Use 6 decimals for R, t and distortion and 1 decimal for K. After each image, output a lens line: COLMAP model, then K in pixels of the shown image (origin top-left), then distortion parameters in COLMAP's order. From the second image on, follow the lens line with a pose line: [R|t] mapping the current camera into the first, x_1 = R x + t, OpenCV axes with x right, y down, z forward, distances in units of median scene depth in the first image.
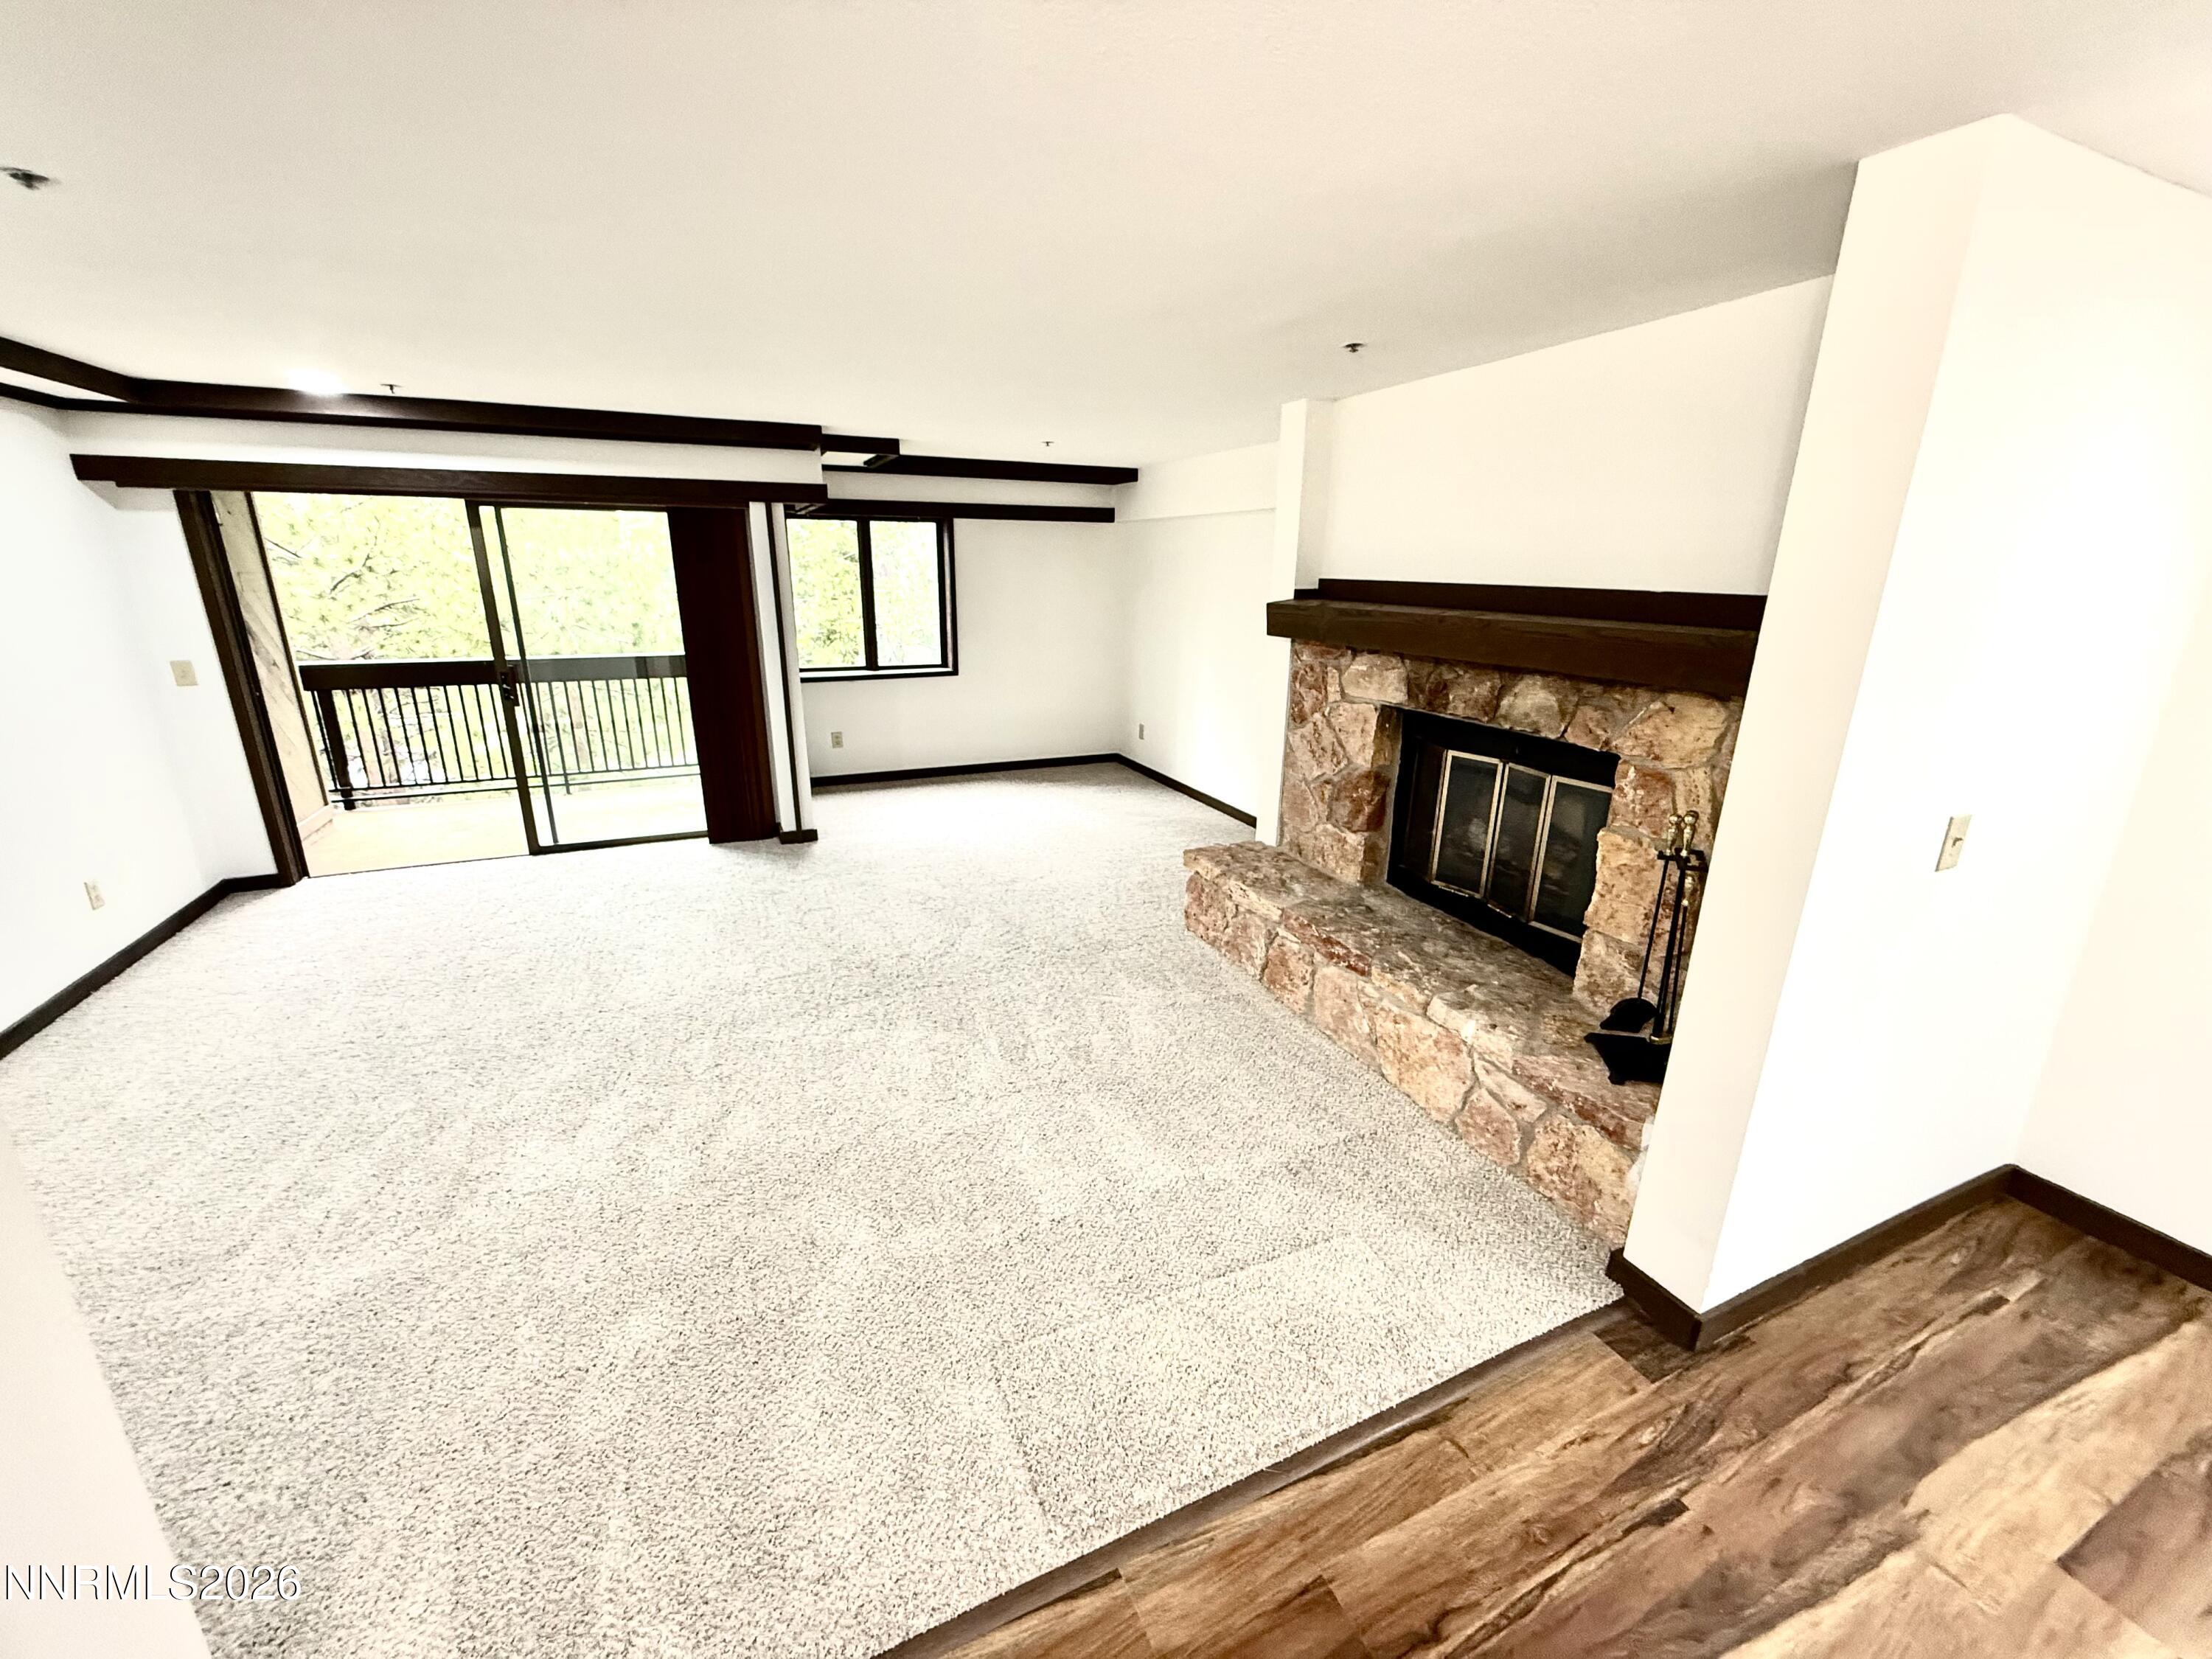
lens RADIAL K [[879.8, 0, 1099.9], [0, 879.8, 827.5], [0, 0, 1]] dist [-0.000404, 0.000493]
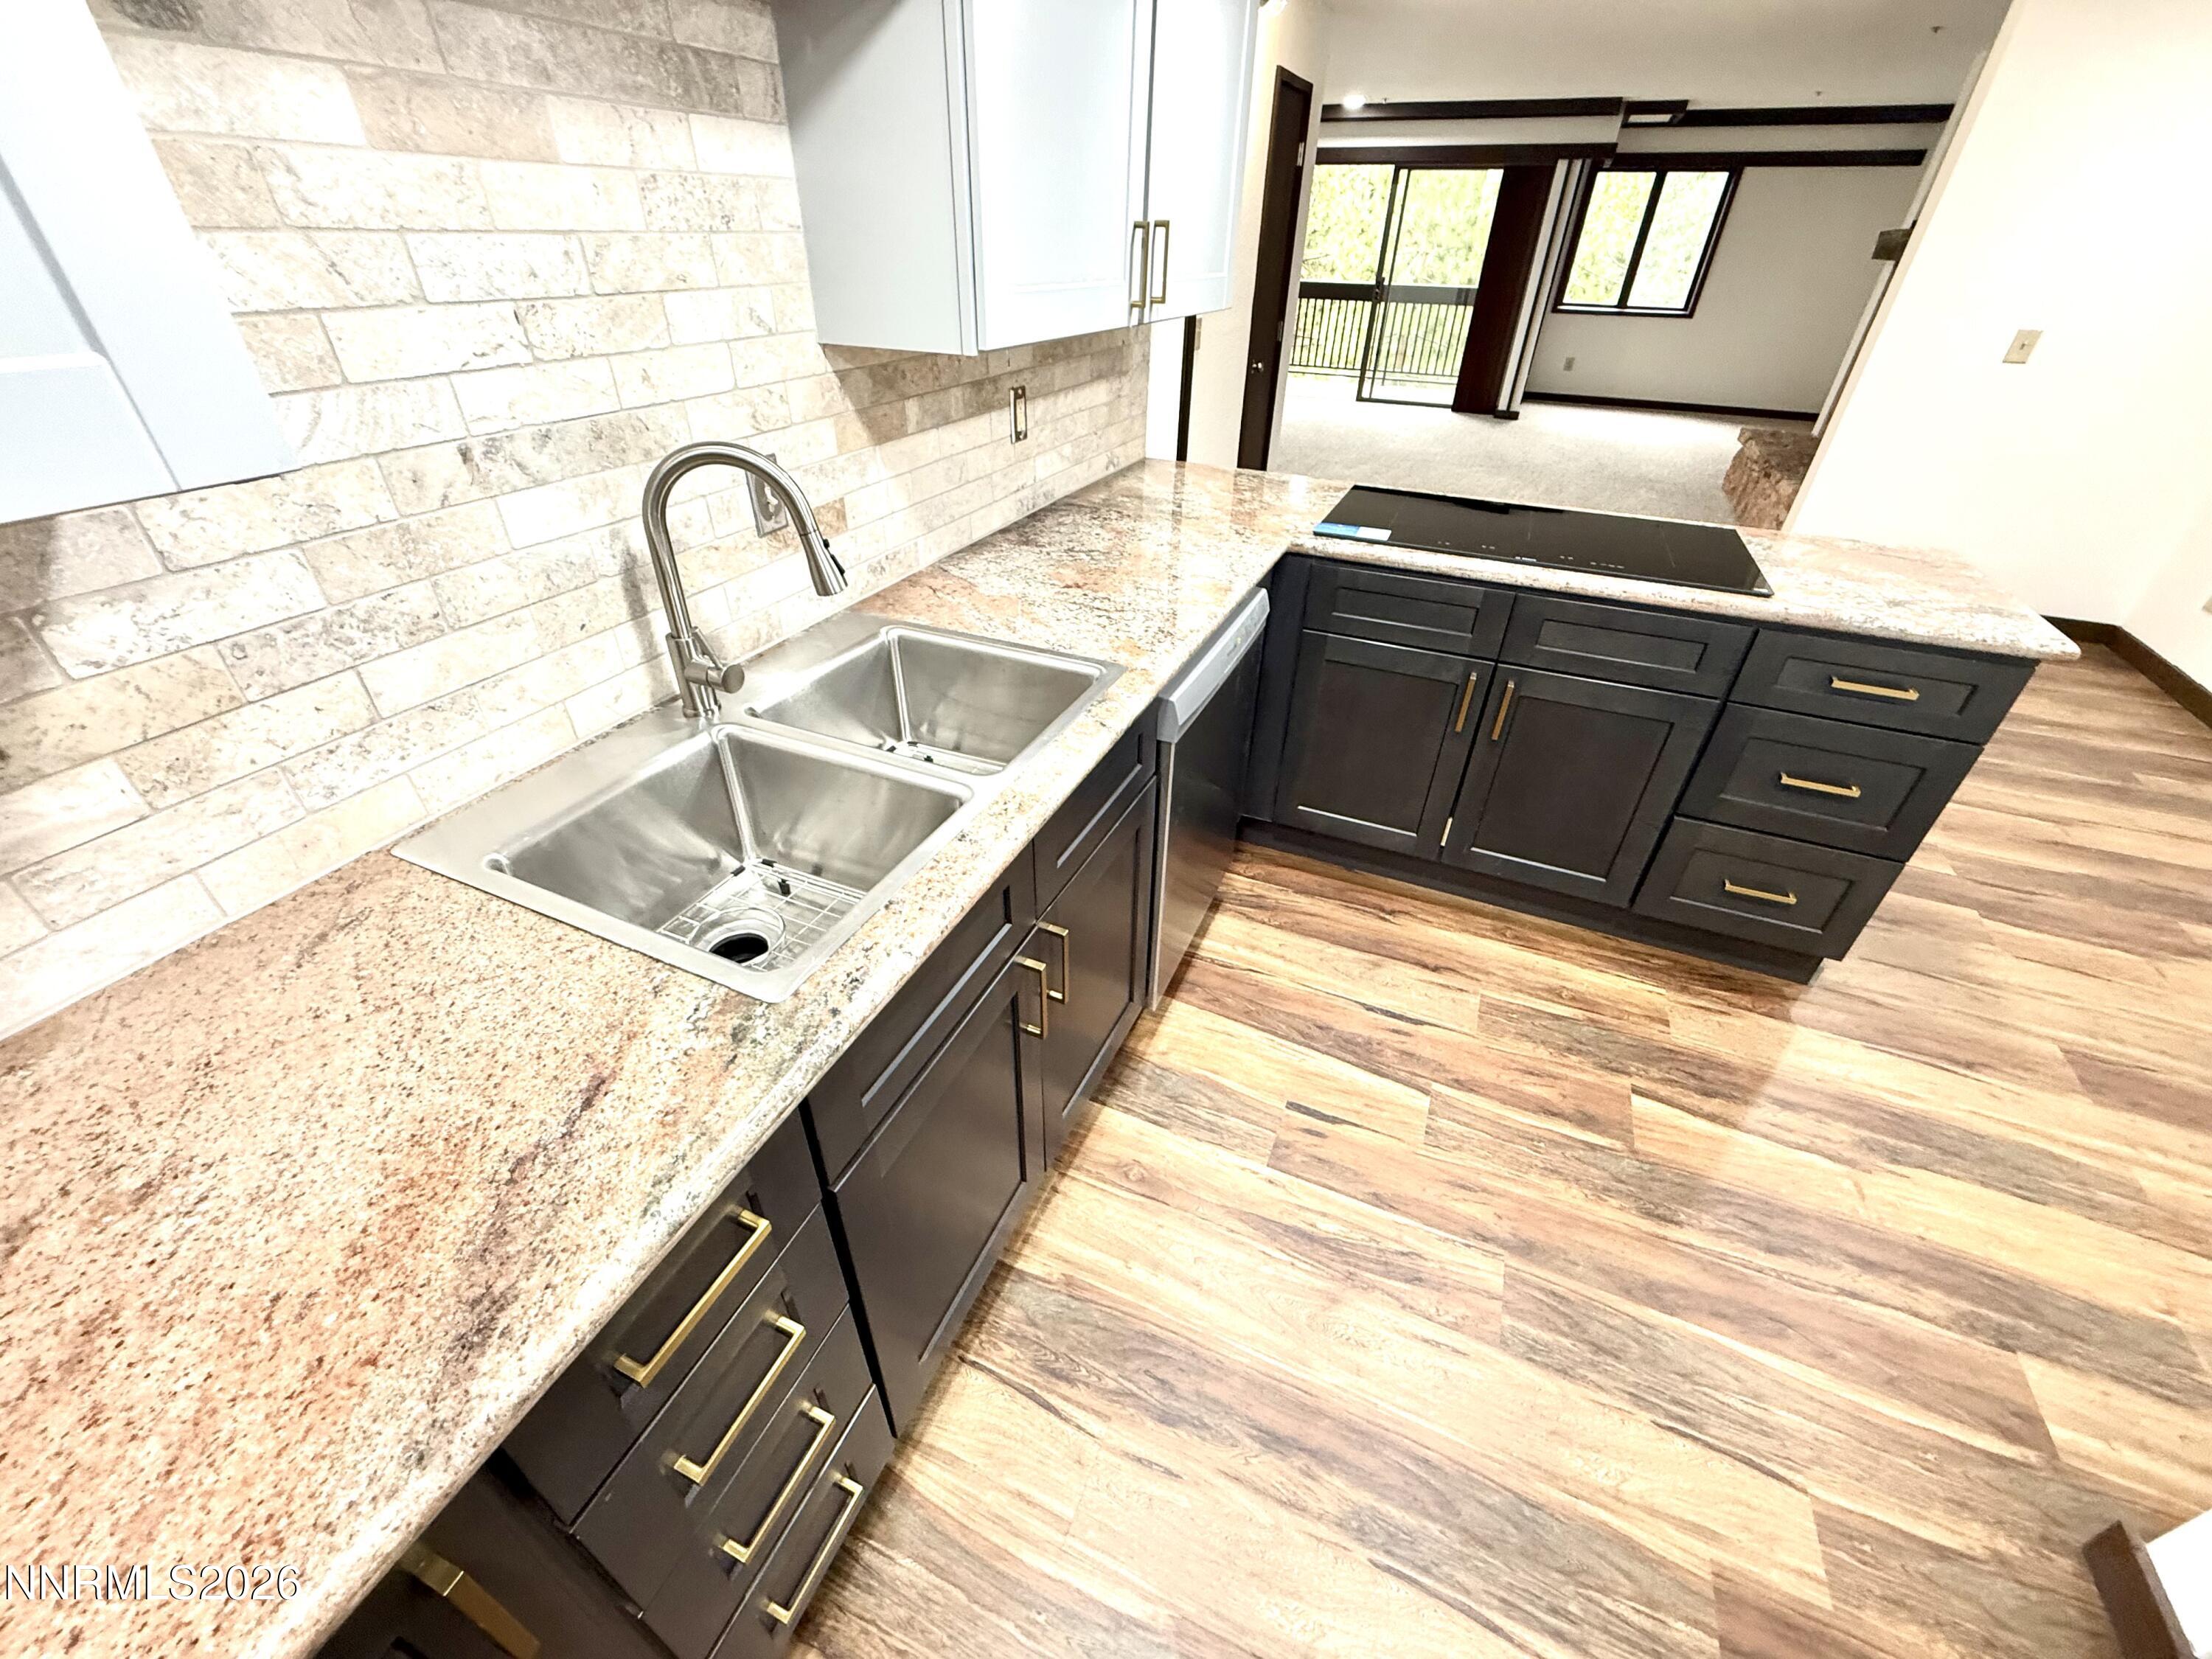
lens RADIAL K [[879.8, 0, 1101.7], [0, 879.8, 829.6], [0, 0, 1]] dist [-0.000404, 0.000493]
pose [[0.671049, 0.420486, -0.610643, 0.689590], [-0.221772, 0.899750, 0.375854, 0.387859], [0.707467, -0.116794, 0.697029, -1.060791]]
